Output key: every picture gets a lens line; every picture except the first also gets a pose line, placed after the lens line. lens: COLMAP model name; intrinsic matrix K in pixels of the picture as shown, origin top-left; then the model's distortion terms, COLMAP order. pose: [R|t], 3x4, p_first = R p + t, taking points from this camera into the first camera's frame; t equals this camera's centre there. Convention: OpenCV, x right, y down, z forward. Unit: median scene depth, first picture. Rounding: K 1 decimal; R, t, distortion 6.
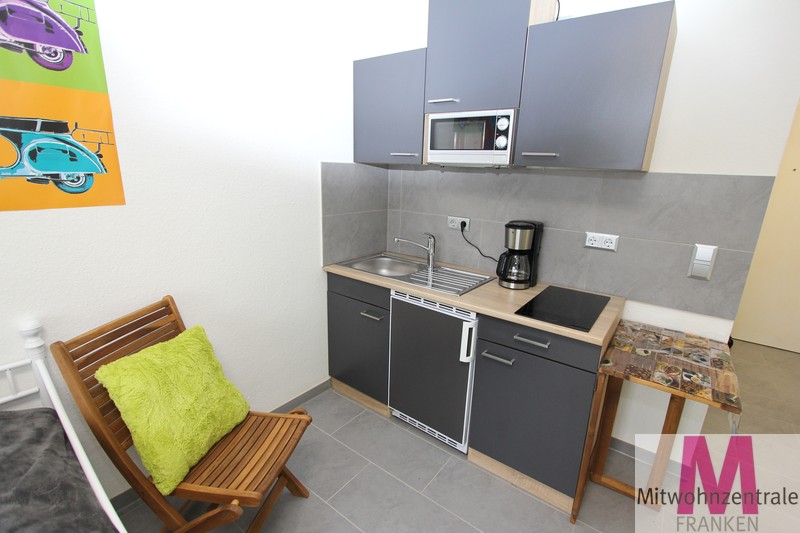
lens RADIAL K [[365.9, 0, 399.5], [0, 365.9, 269.6], [0, 0, 1]] dist [-0.019454, 0.001142]
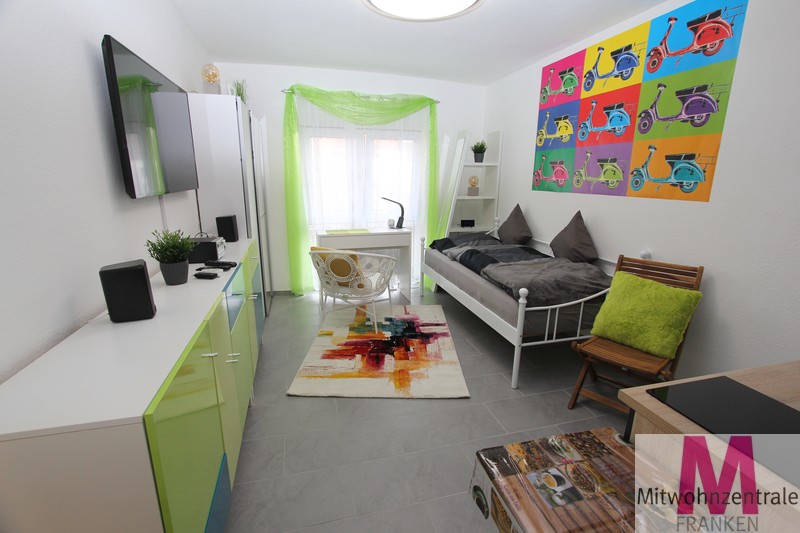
lens RADIAL K [[365.9, 0, 399.8], [0, 365.9, 267.6], [0, 0, 1]] dist [-0.019454, 0.001142]
pose [[-0.611527, 0.156420, -0.775608, 1.486257], [-0.234394, 0.900448, 0.366405, -0.207552], [0.755708, 0.405864, -0.513984, 1.031480]]
